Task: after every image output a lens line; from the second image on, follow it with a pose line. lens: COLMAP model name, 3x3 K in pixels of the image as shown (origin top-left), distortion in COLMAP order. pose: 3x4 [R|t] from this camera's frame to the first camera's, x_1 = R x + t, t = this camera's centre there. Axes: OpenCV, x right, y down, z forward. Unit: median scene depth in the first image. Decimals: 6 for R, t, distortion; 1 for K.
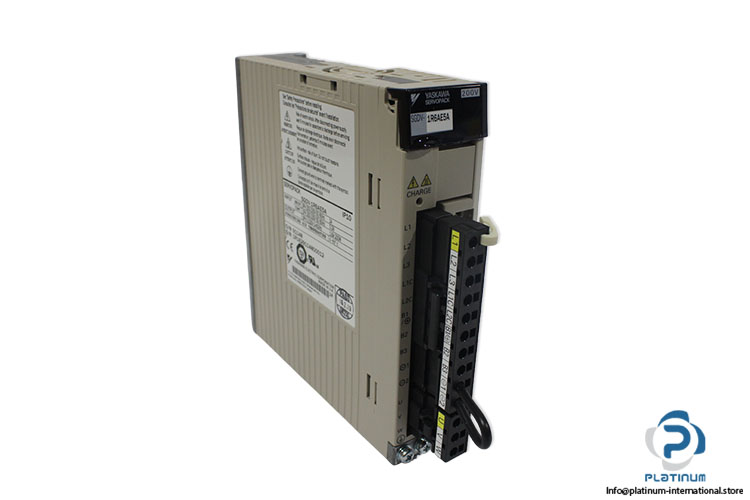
lens RADIAL K [[610.5, 0, 373.2], [0, 610.5, 252.6], [0, 0, 1]] dist [-0.004693, -0.001078]
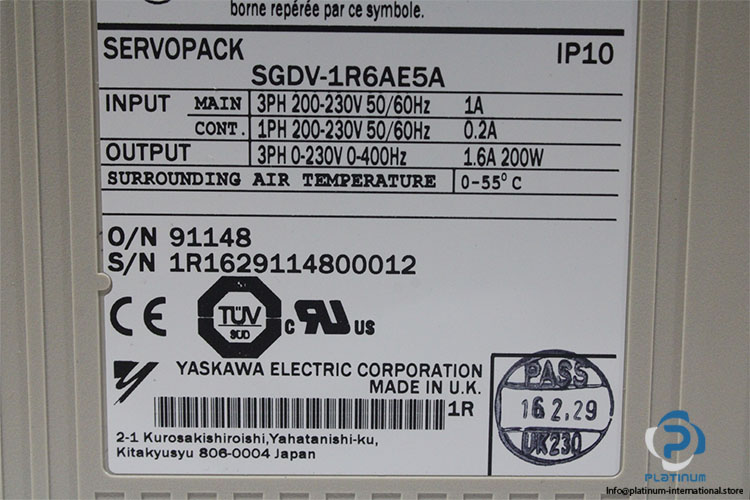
lens RADIAL K [[1431.1, 0, 374.8], [0, 1431.1, 249.9], [0, 0, 1]] dist [0.015193, 0.000000]
pose [[0.581743, -0.158903, 0.797700, -0.637664], [0.323266, 0.945116, -0.047481, 0.024965], [-0.746374, 0.285491, 0.601182, 0.718575]]
